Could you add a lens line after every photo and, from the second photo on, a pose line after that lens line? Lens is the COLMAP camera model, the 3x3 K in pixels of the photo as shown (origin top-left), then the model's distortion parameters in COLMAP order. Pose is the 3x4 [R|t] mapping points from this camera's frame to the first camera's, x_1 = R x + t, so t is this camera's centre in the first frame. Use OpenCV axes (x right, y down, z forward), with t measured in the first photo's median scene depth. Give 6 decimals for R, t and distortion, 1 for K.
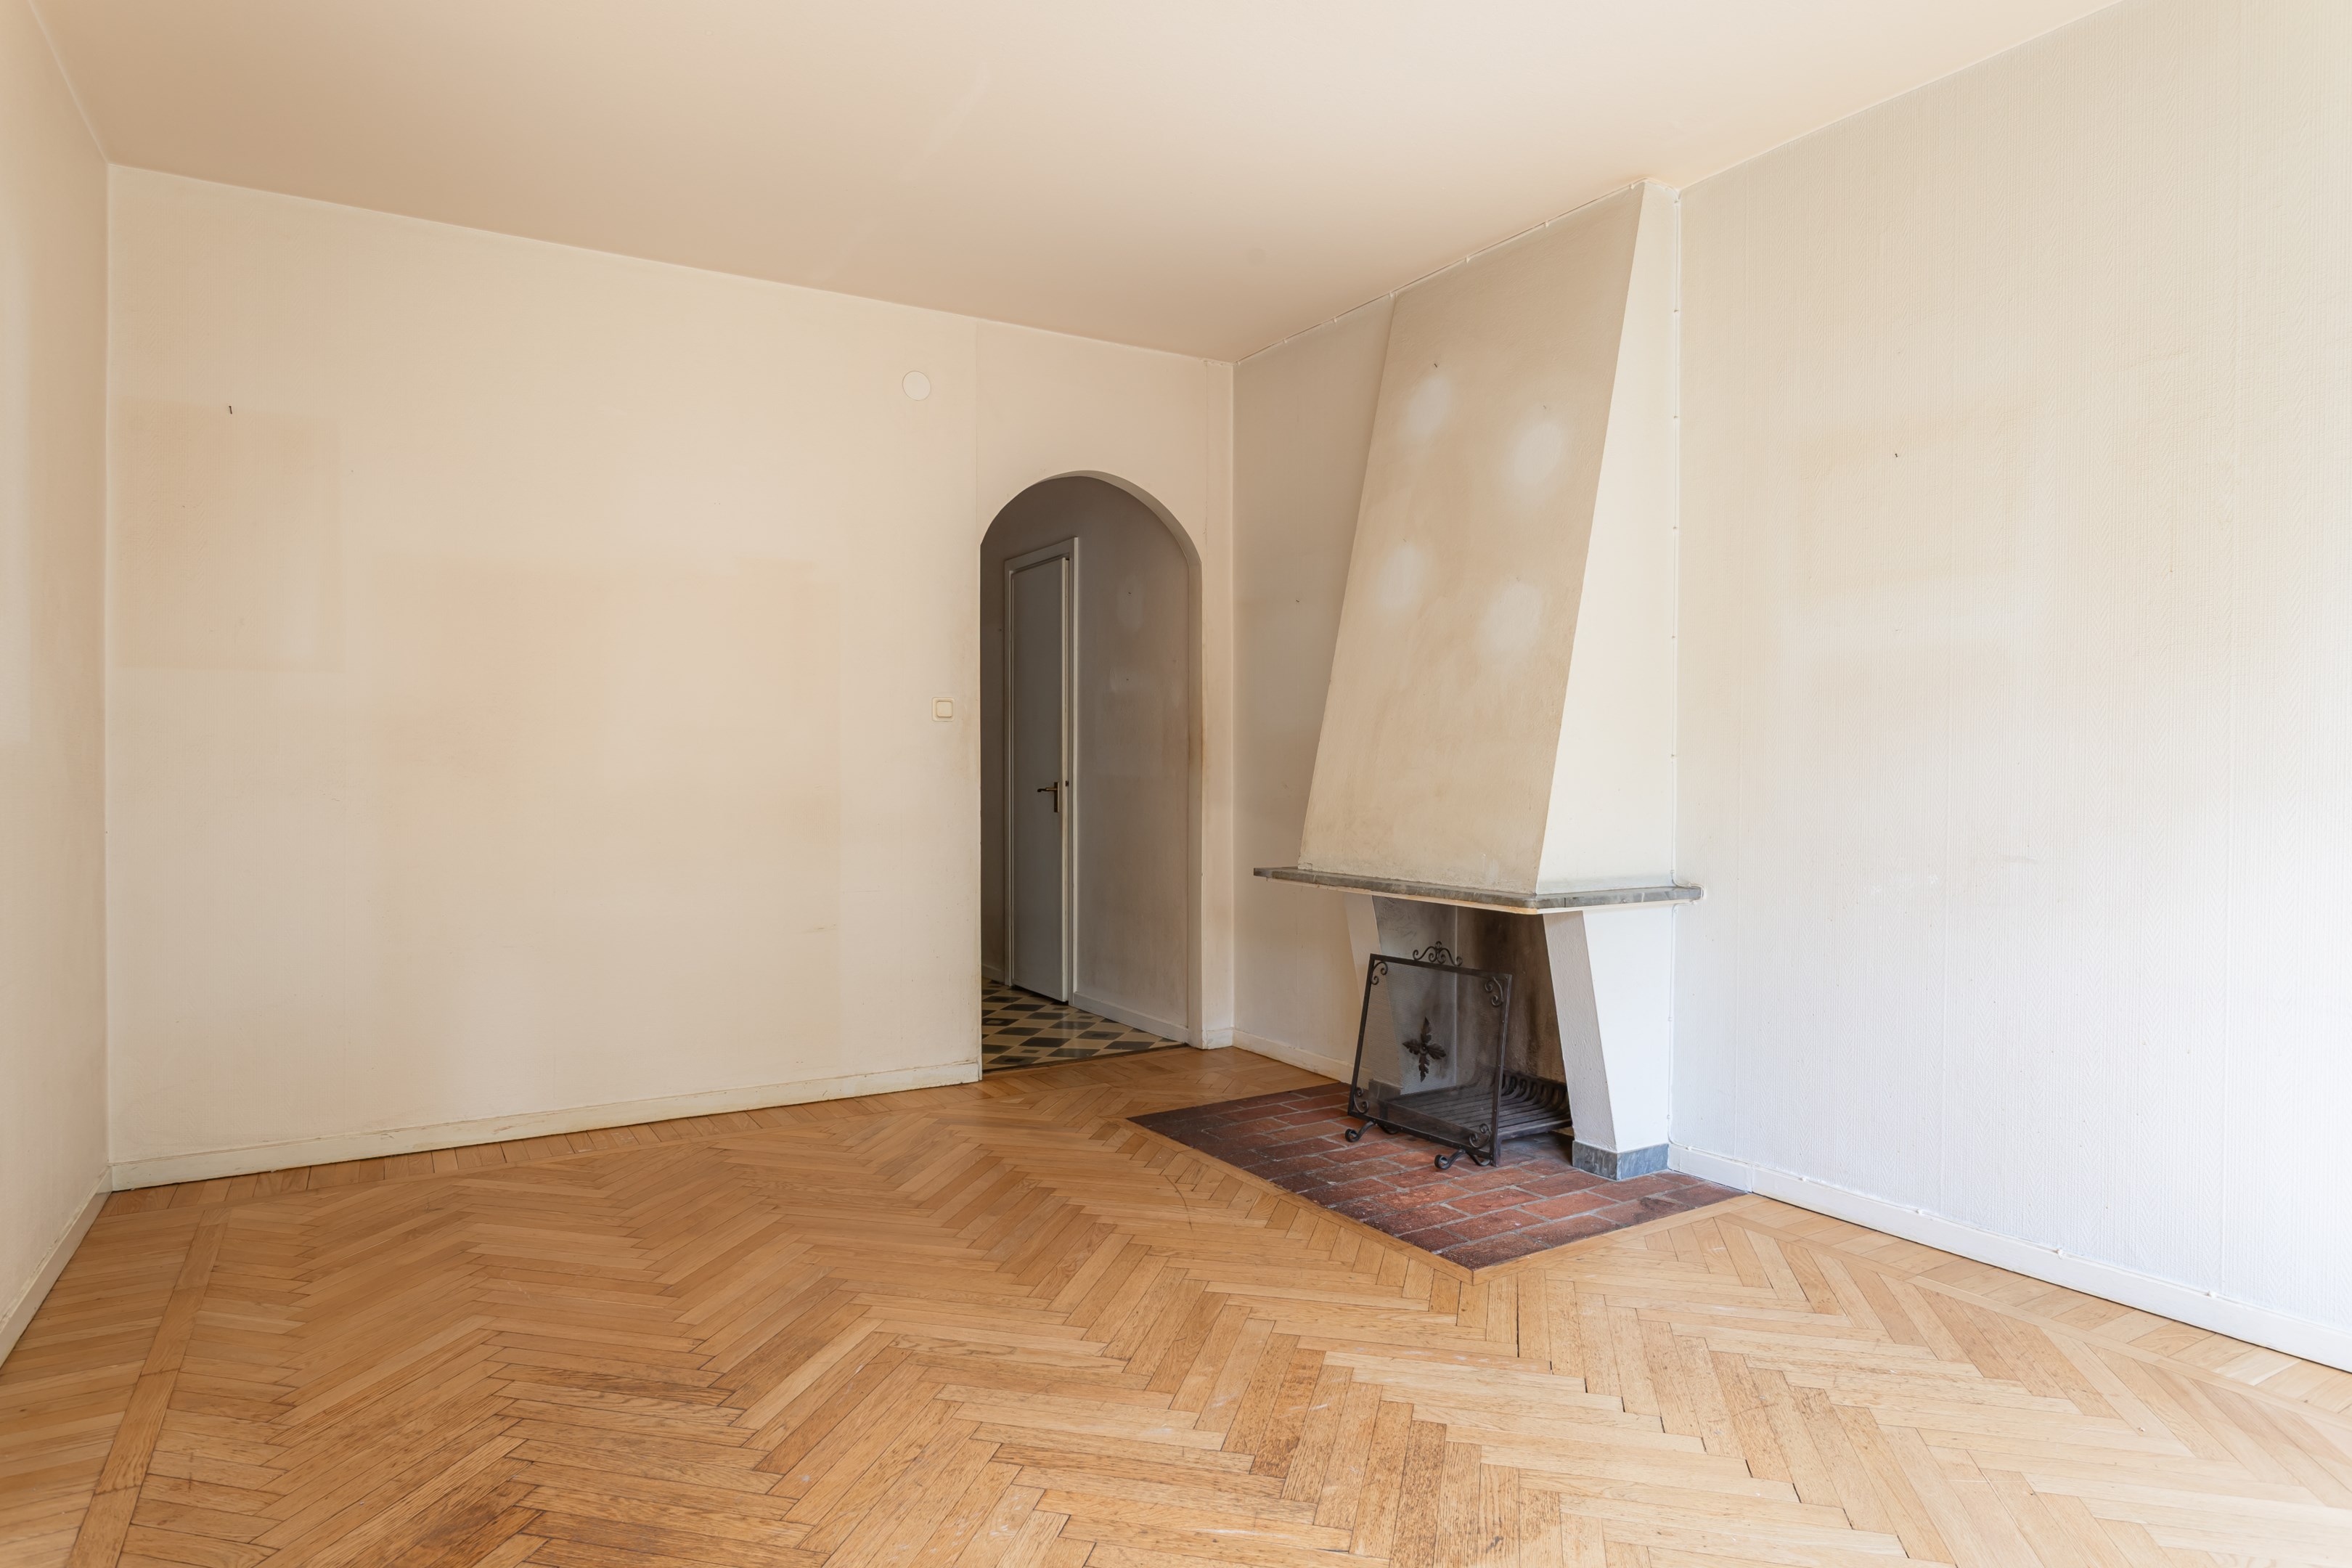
lens RADIAL K [[1363.5, 0, 1176.0], [0, 1363.5, 784.0], [0, 0, 1]] dist [-0.006493, -0.000432]
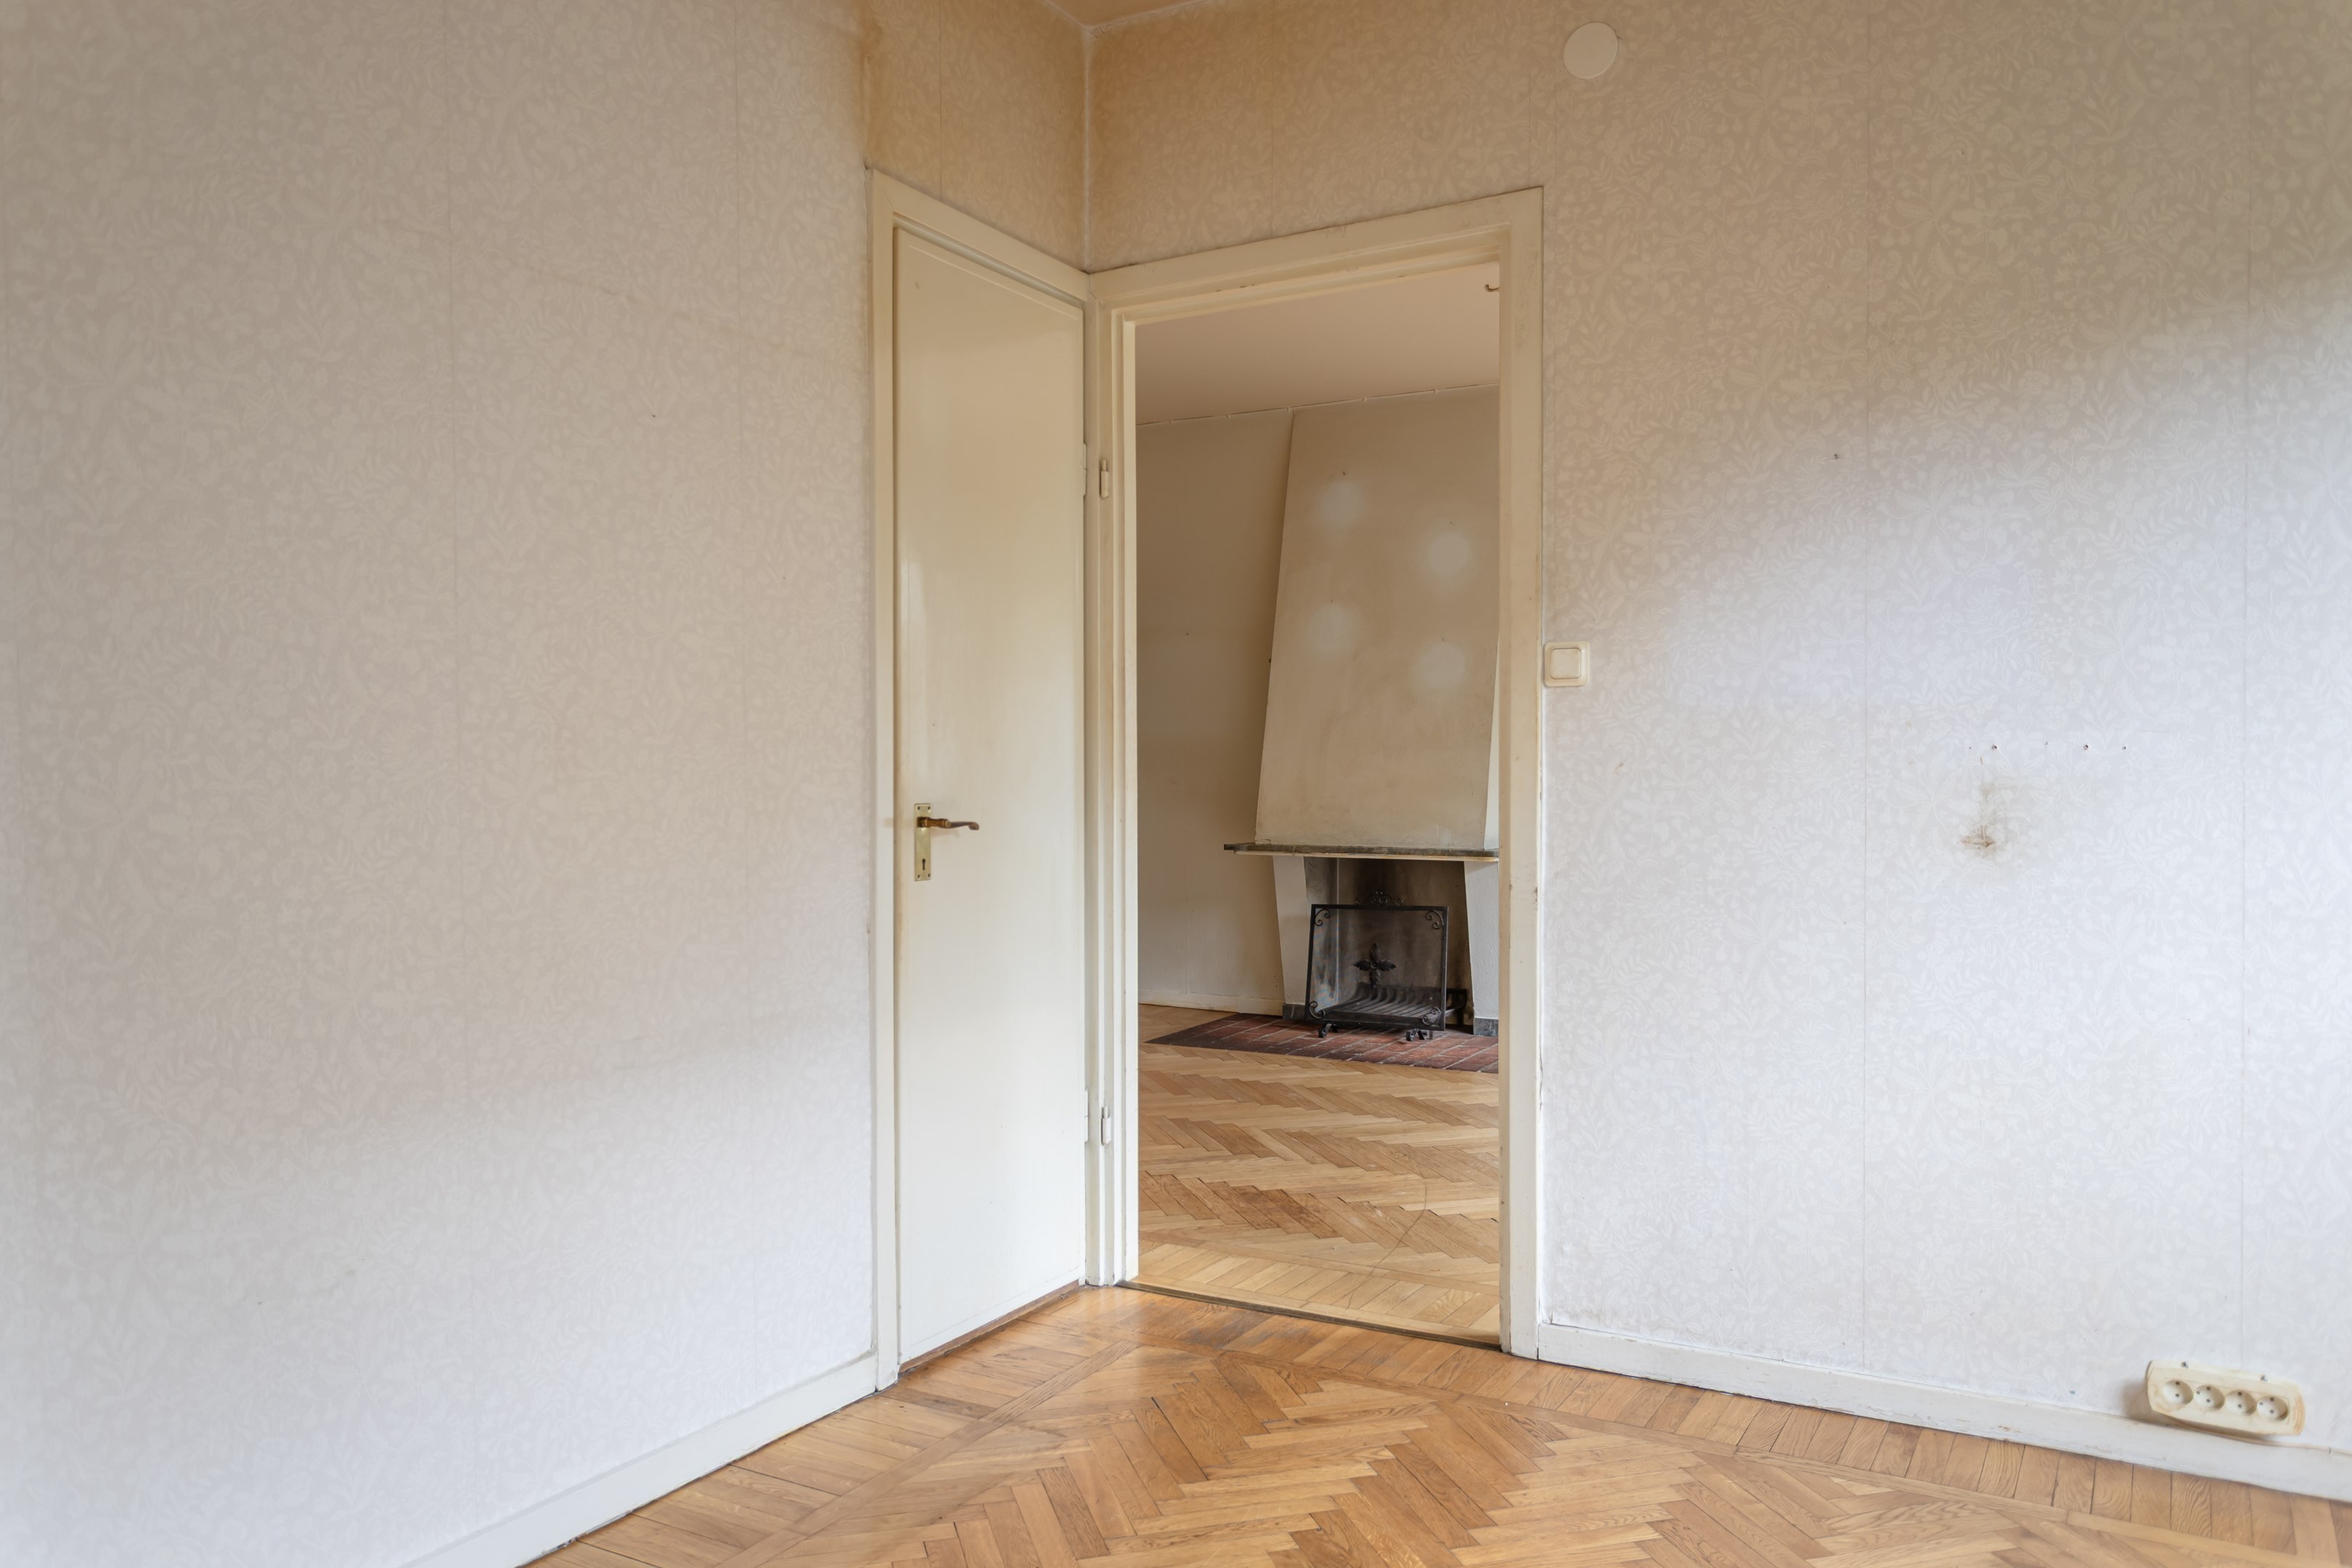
lens RADIAL K [[1688.4, 0, 1176.0], [0, 1688.4, 784.0], [0, 0, 1]] dist [-0.001515, -0.000129]
pose [[0.870454, -0.006064, 0.492212, -0.840093], [0.007842, 0.999968, -0.001550, 0.006365], [-0.492187, 0.005209, 0.870474, -0.416992]]
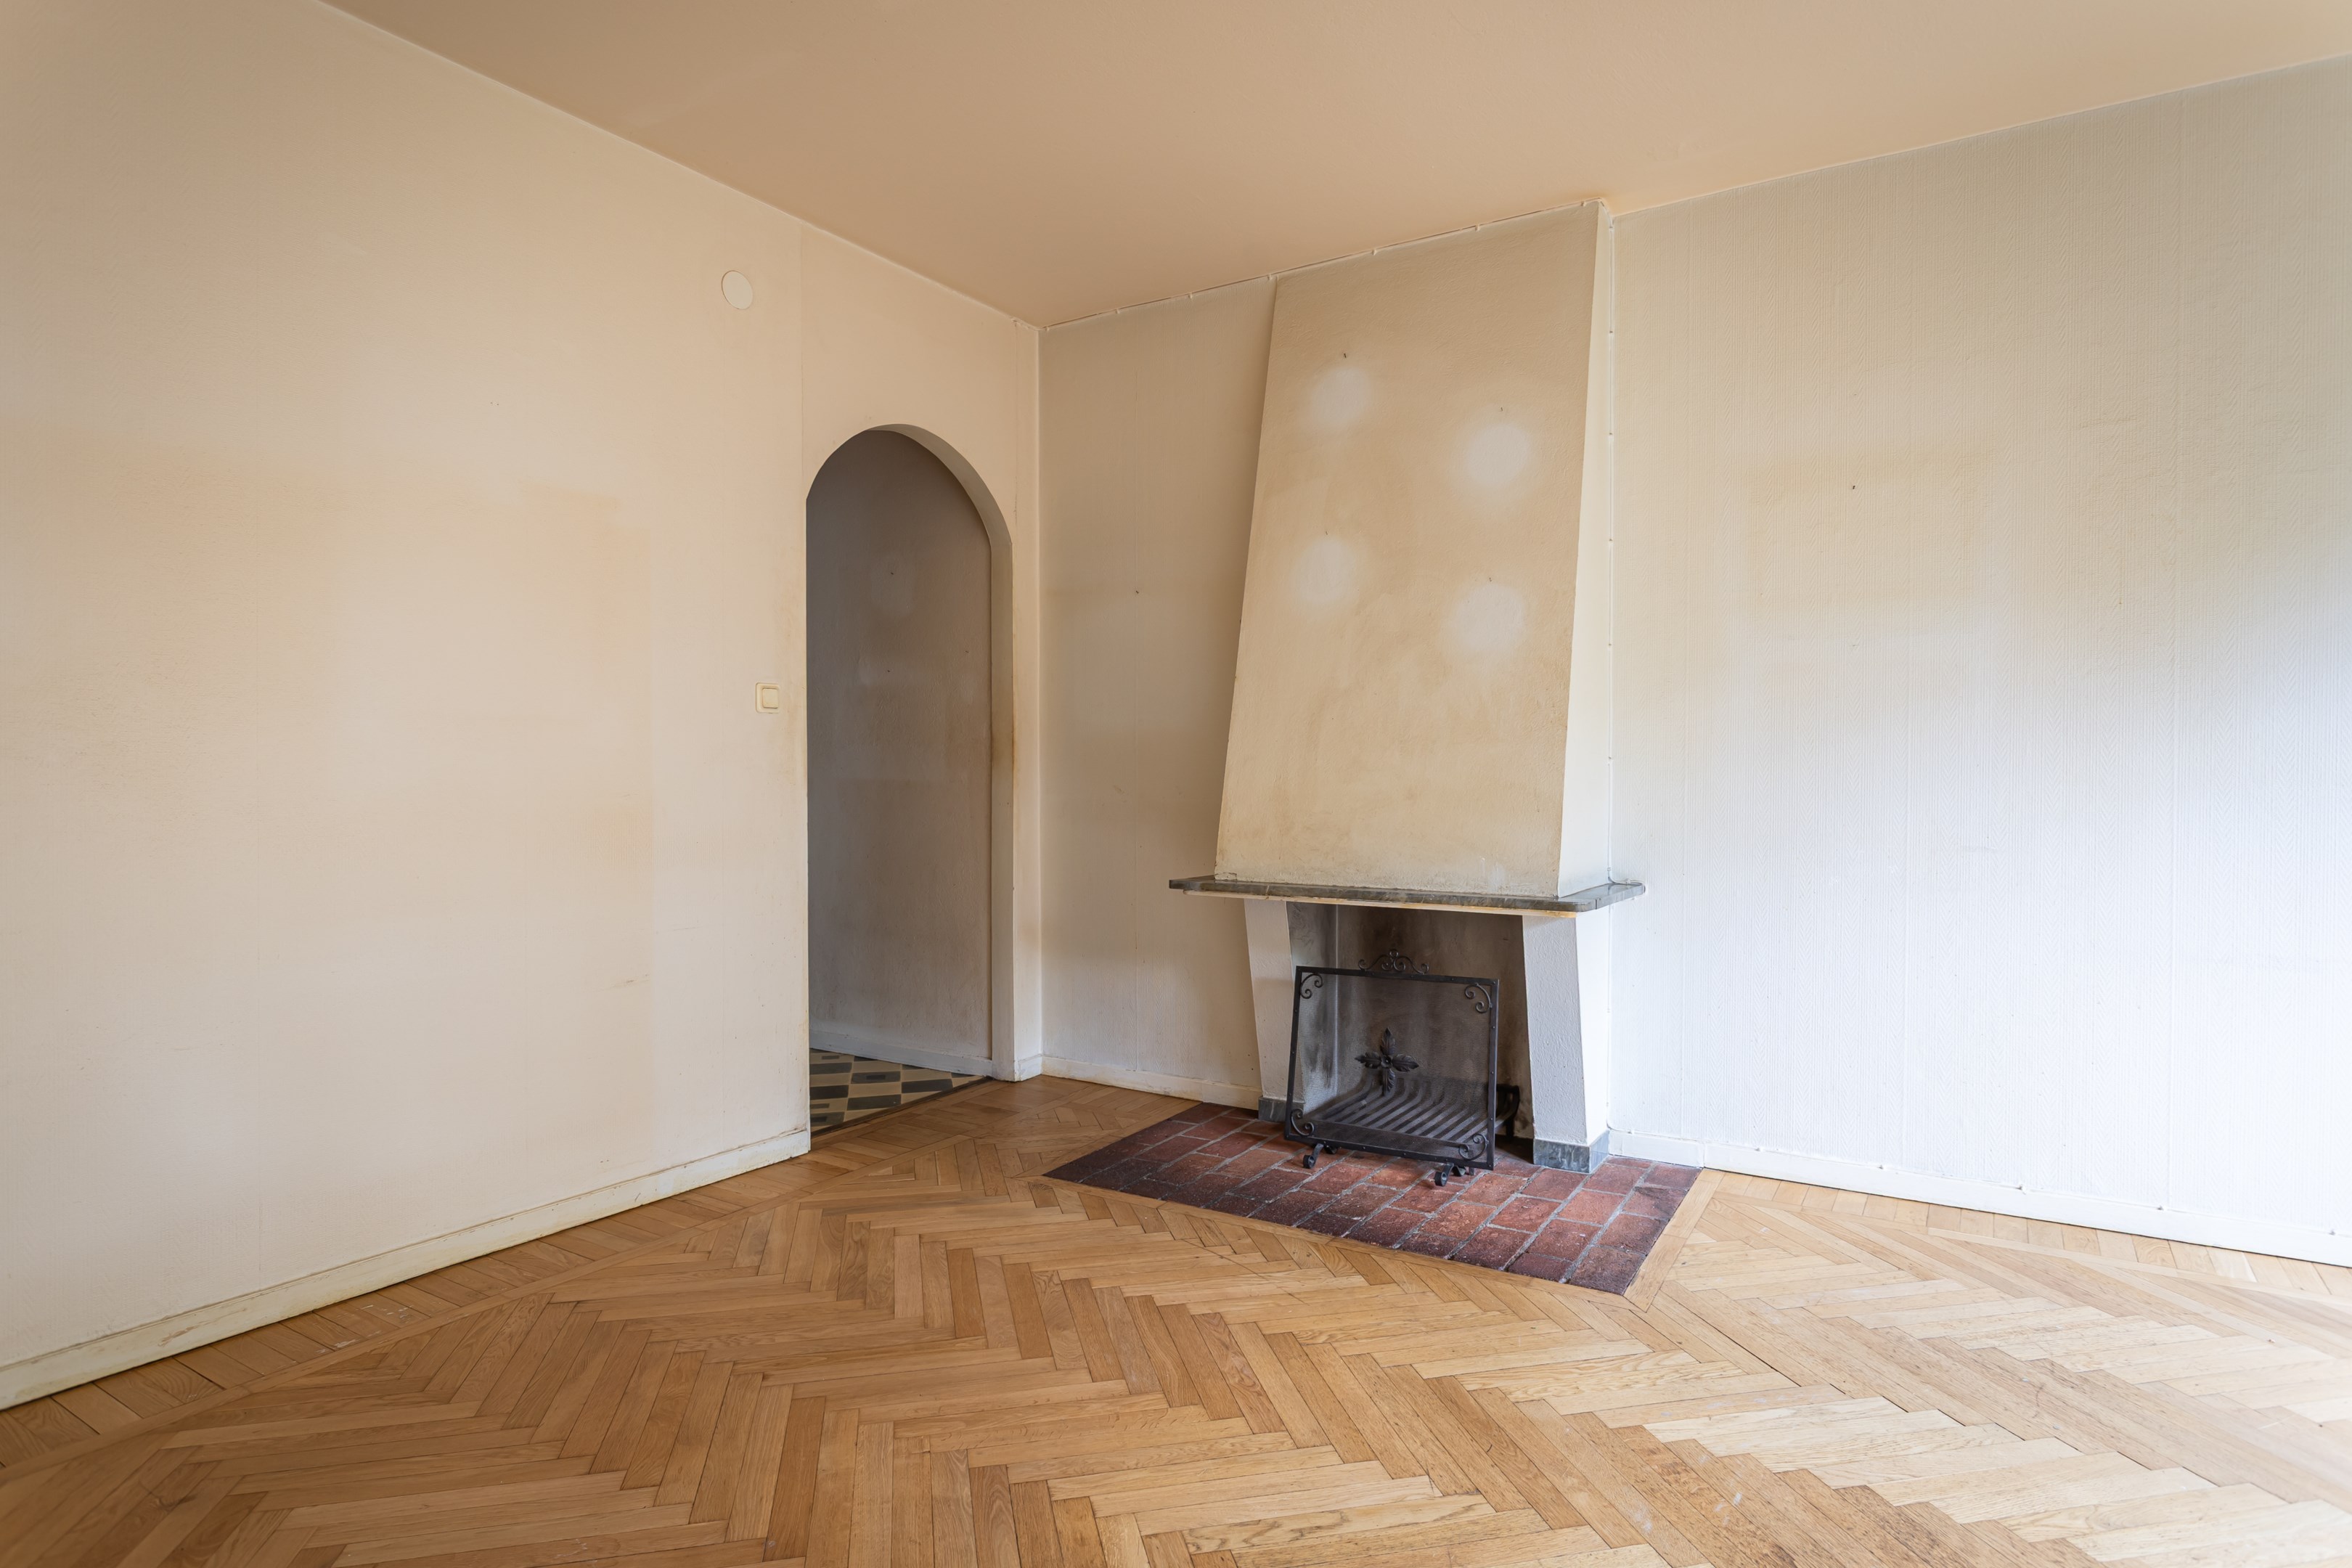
lens RADIAL K [[1280.5, 0, 1176.0], [0, 1280.5, 784.0], [0, 0, 1]] dist [0.004048, -0.000697]
pose [[0.893767, -0.004587, 0.448509, -0.346977], [0.005879, 0.999982, -0.001488, -0.001141], [-0.448494, 0.003966, 0.893777, 0.251861]]
